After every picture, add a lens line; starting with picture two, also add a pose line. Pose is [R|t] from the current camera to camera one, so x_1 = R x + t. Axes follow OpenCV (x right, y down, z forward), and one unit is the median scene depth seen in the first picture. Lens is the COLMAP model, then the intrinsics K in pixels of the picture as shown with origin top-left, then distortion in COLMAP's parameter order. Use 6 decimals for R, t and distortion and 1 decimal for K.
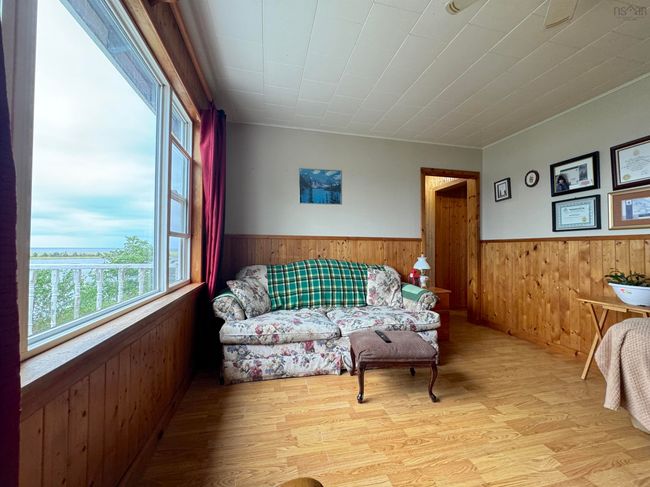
lens RADIAL K [[257.9, 0, 322.7], [0, 257.9, 244.2], [0, 0, 1]] dist [0.002307, 0.000092]
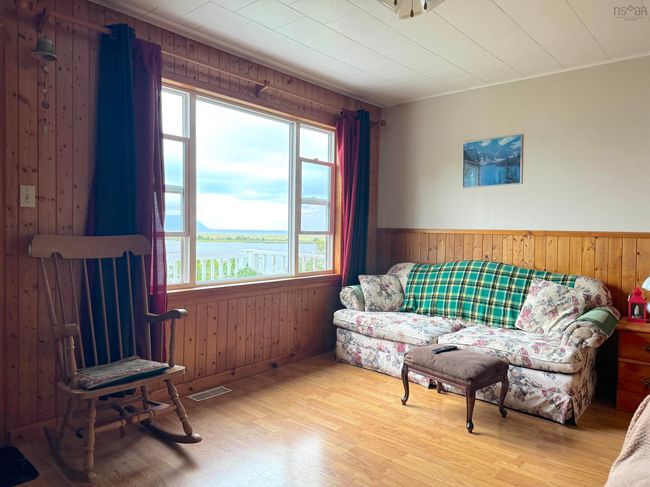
lens RADIAL K [[455.1, 0, 330.8], [0, 455.1, 244.0], [0, 0, 1]] dist [0.091633, -0.107697]
pose [[0.594464, 0.030179, -0.803556, 1.096947], [-0.001127, 0.999326, 0.036698, -0.053656], [0.804122, -0.020910, 0.594097, -0.211295]]
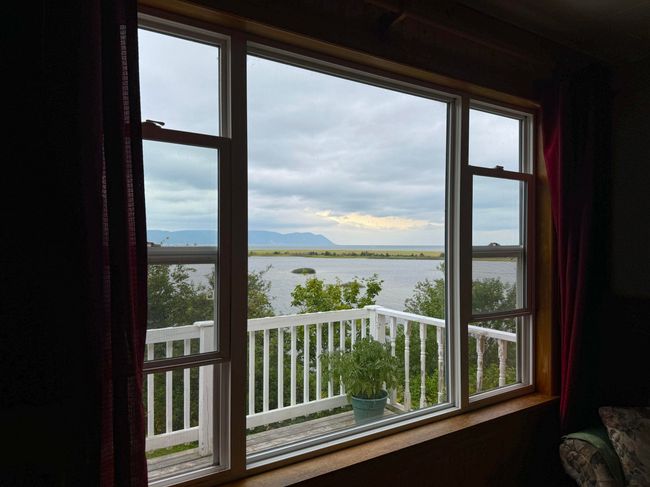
lens RADIAL K [[455.1, 0, 330.8], [0, 455.1, 244.0], [0, 0, 1]] dist [0.091633, -0.107697]
pose [[0.357675, -0.002072, -0.933844, 0.289236], [0.014813, 0.999884, 0.003456, -0.187712], [0.933728, -0.015069, 0.357665, 0.204417]]
